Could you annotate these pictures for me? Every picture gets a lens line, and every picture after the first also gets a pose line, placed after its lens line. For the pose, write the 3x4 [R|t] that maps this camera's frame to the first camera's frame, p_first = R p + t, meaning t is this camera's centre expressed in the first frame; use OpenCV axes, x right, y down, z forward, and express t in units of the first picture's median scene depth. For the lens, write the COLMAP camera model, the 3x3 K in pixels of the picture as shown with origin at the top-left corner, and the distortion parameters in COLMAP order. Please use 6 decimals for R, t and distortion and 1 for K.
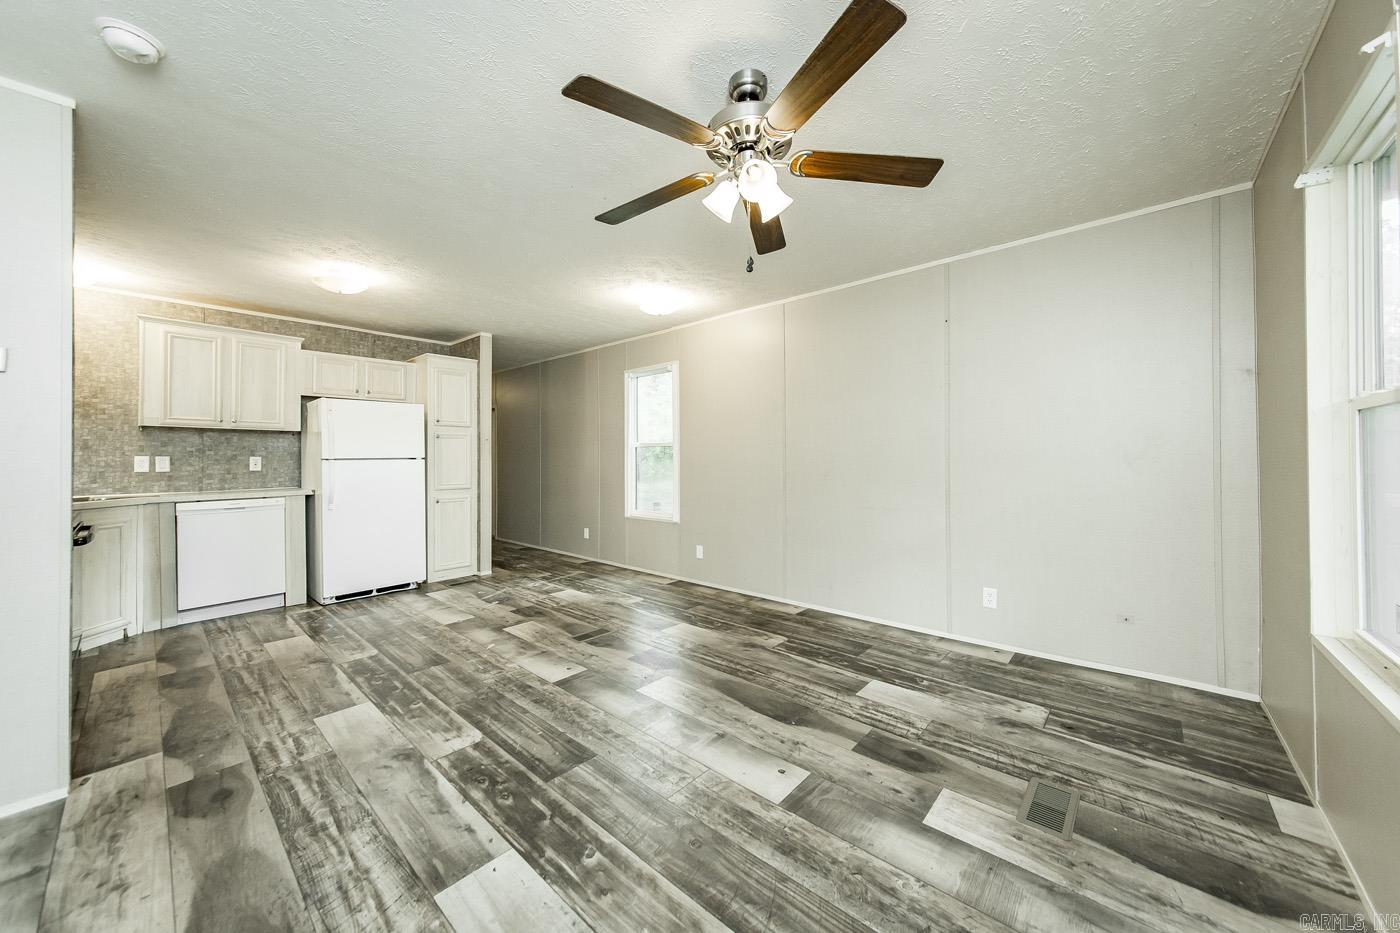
lens RADIAL K [[508.8, 0, 694.7], [0, 508.8, 458.4], [0, 0, 1]] dist [-0.004211, 0.000020]
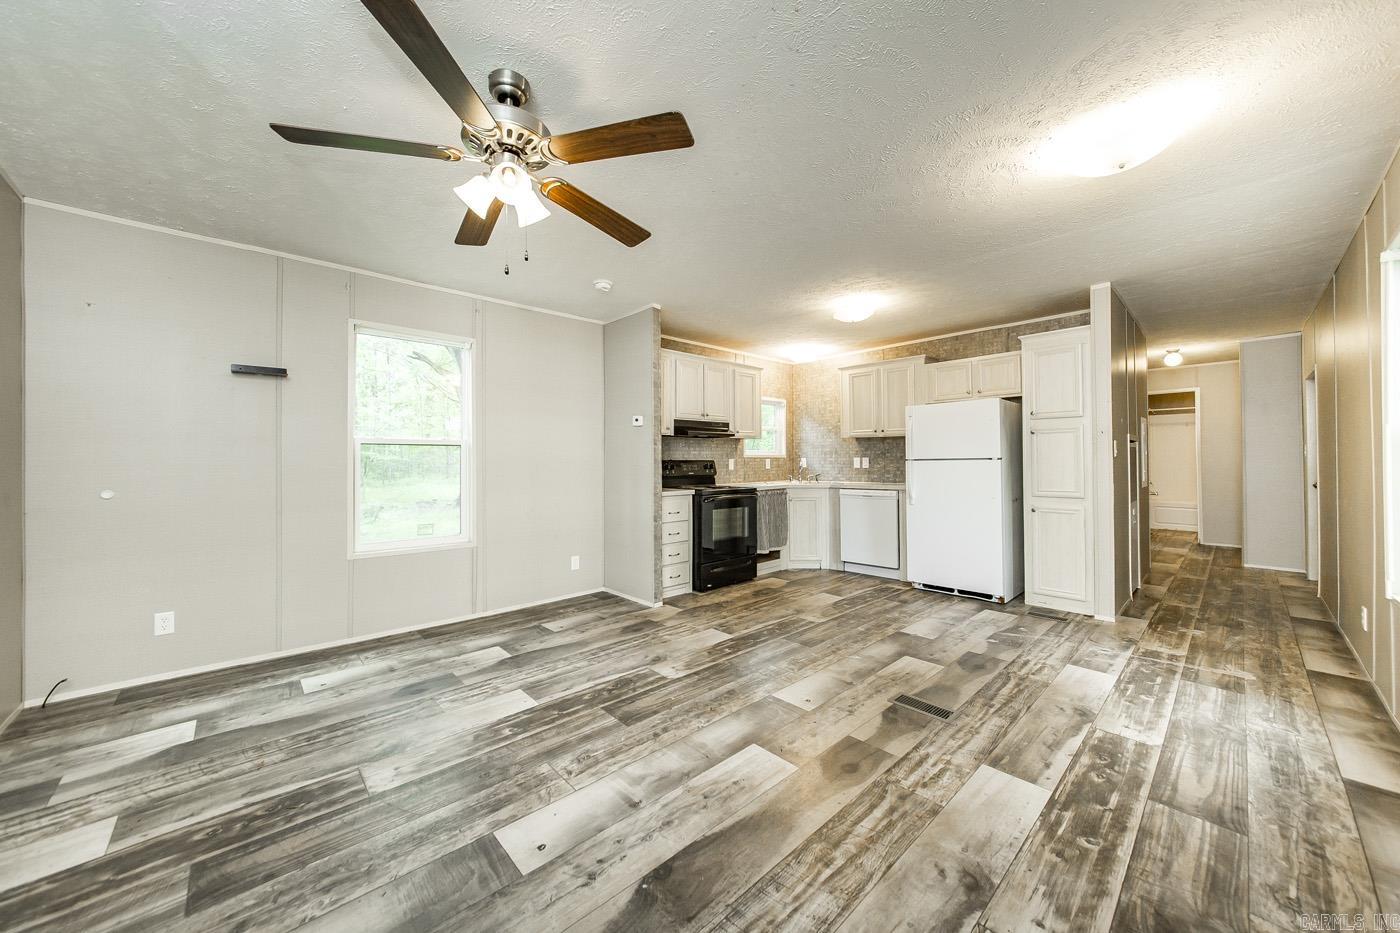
lens RADIAL K [[508.8, 0, 694.7], [0, 508.8, 458.4], [0, 0, 1]] dist [-0.004211, 0.000020]
pose [[-0.101968, 0.001827, -0.994786, 0.790746], [0.003503, 0.999993, 0.001478, -0.008104], [0.994781, -0.003334, -0.101974, 1.098618]]
